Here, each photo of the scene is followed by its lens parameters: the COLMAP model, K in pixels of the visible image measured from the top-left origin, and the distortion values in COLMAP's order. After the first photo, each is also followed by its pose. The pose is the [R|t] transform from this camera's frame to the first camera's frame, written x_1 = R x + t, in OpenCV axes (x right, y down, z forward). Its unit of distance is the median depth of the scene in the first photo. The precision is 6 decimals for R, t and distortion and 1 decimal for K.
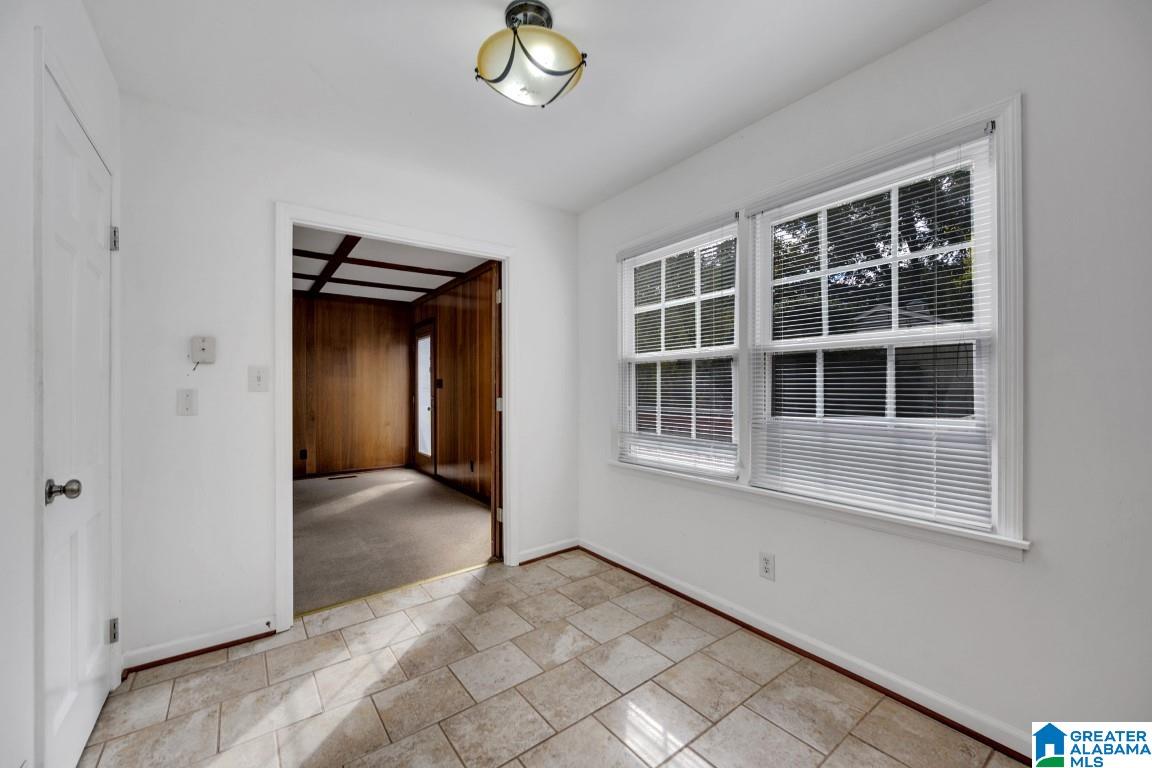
lens RADIAL K [[450.2, 0, 579.8], [0, 450.2, 390.7], [0, 0, 1]] dist [0.000775, 0.000205]
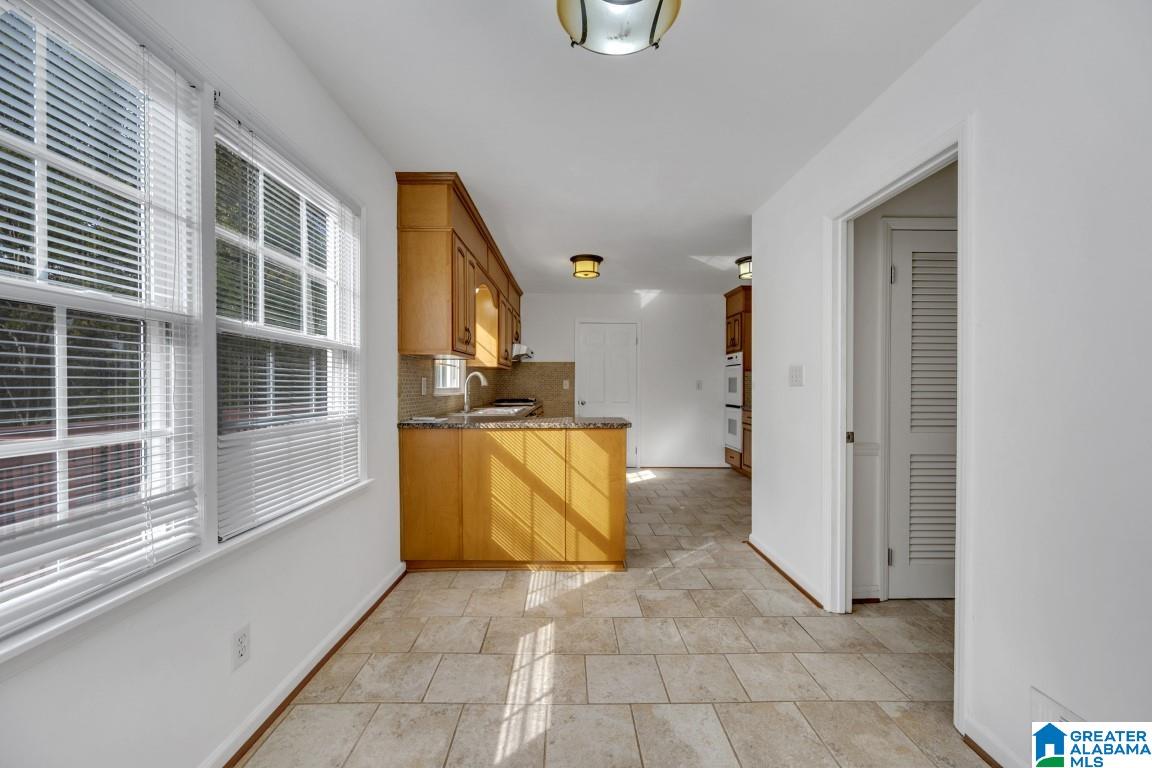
lens RADIAL K [[450.2, 0, 576.6], [0, 450.2, 387.6], [0, 0, 1]] dist [0.000775, 0.000205]
pose [[-0.806650, -0.001346, 0.591028, -0.264946], [0.003884, 0.999964, 0.007578, -0.003076], [-0.591017, 0.008409, -0.806615, 0.836975]]
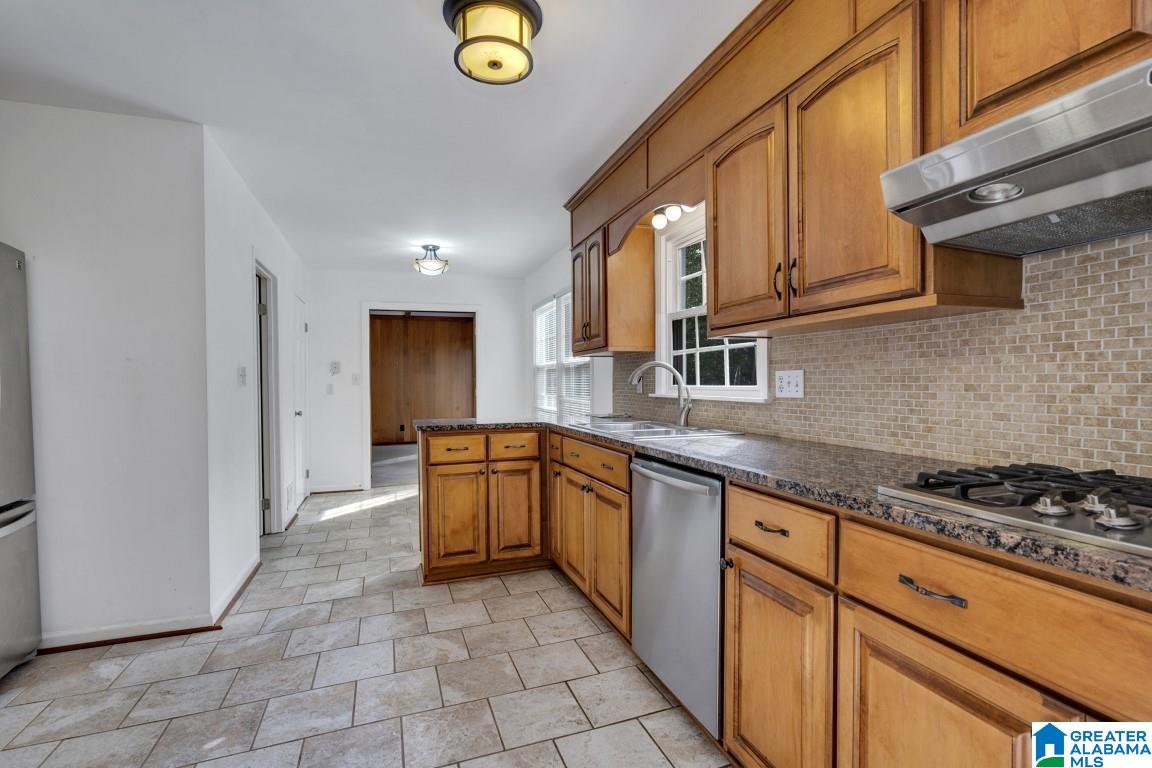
lens RADIAL K [[533.0, 0, 576.9], [0, 533.0, 387.2], [0, 0, 1]] dist [0.005654, 0.000203]
pose [[0.953113, -0.003237, -0.302596, 0.805474], [0.005524, 0.999962, 0.006701, 0.000771], [0.302563, -0.008059, 0.953095, -0.850847]]
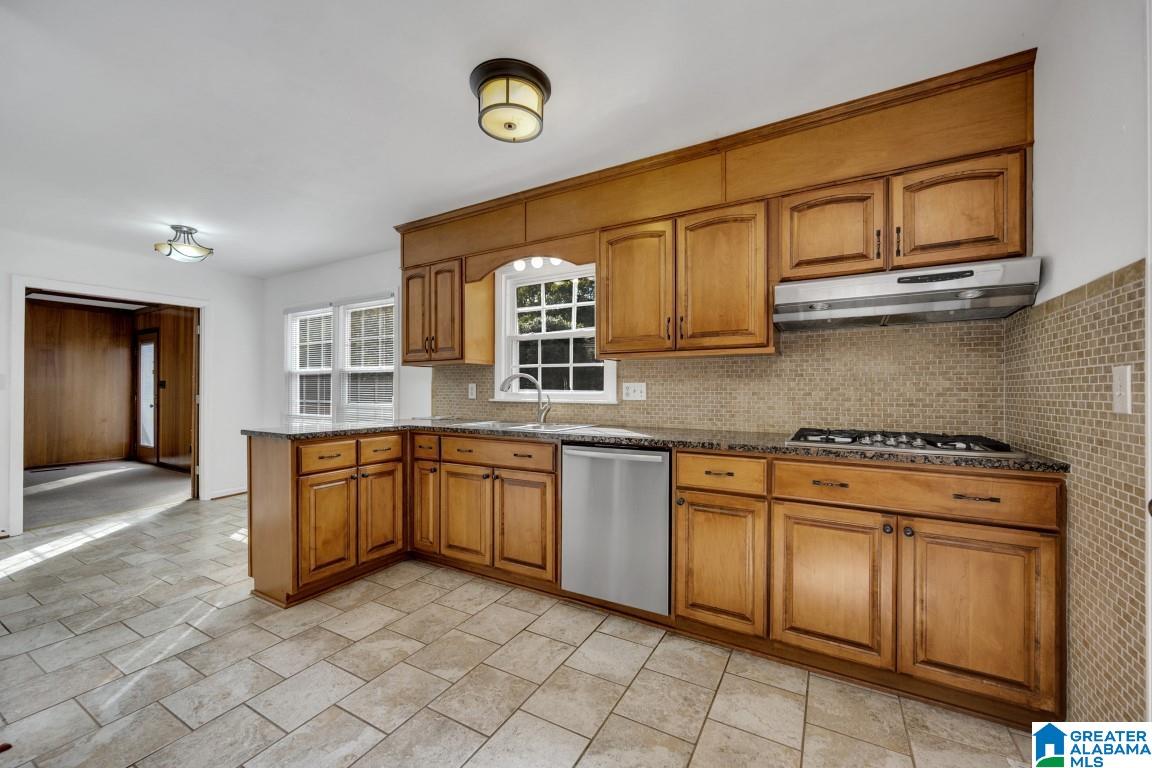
lens RADIAL K [[450.2, 0, 573.8], [0, 450.2, 387.4], [0, 0, 1]] dist [0.000775, 0.000205]
pose [[0.921714, 0.004991, 0.387839, 0.396930], [-0.001516, 0.999956, -0.009267, 0.003225], [-0.387868, 0.007954, 0.921681, -0.898813]]
